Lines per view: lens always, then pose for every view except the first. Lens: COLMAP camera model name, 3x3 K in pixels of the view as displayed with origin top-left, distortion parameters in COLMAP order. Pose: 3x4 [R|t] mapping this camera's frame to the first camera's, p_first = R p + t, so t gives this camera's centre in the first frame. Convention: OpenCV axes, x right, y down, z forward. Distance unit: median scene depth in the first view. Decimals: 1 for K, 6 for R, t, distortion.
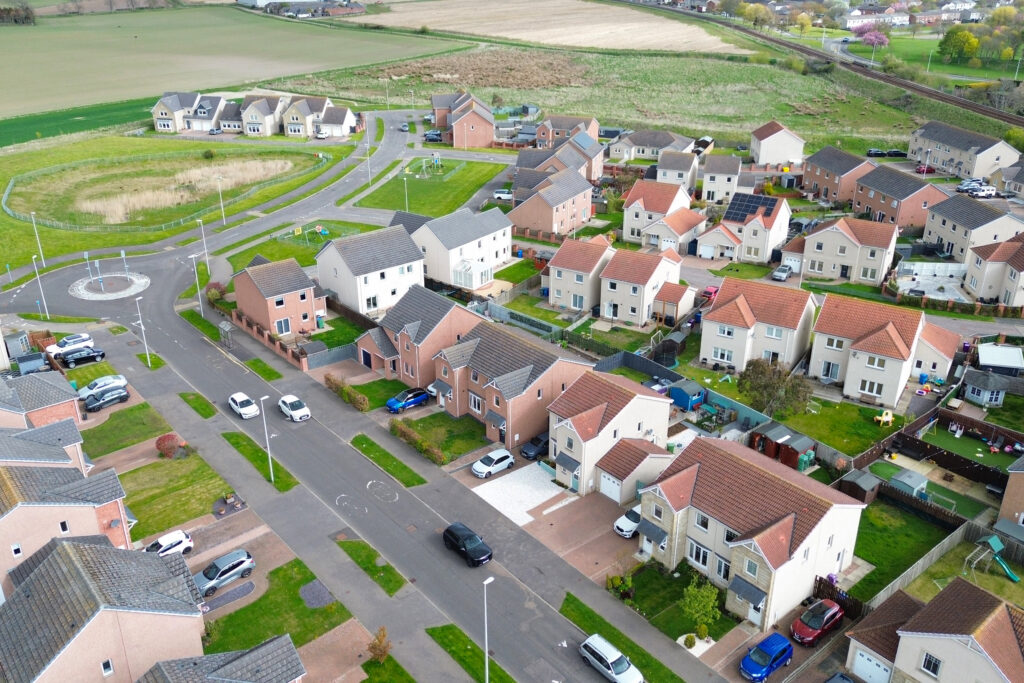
lens RADIAL K [[812.7, 0, 512.0], [0, 812.7, 341.5], [0, 0, 1]] dist [0.063203, -0.052102]
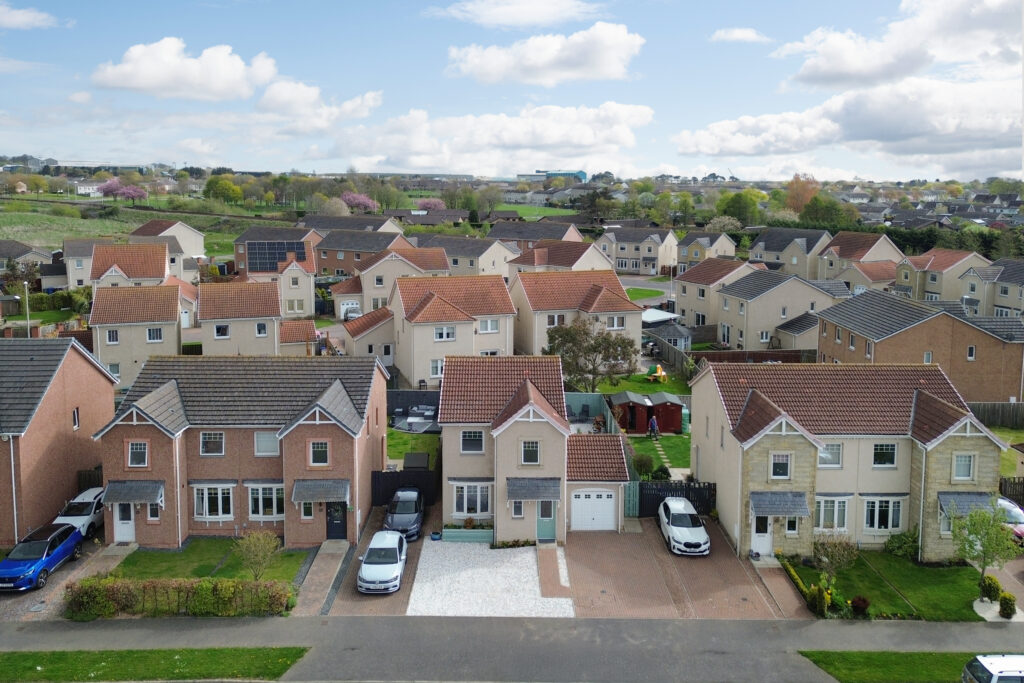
lens RADIAL K [[812.7, 0, 512.0], [0, 812.7, 341.5], [0, 0, 1]] dist [0.063203, -0.052102]
pose [[0.632855, -0.146215, 0.760339, -0.136123], [0.307879, 0.948555, -0.073848, 0.035343], [-0.710426, 0.280827, 0.645315, 0.248407]]
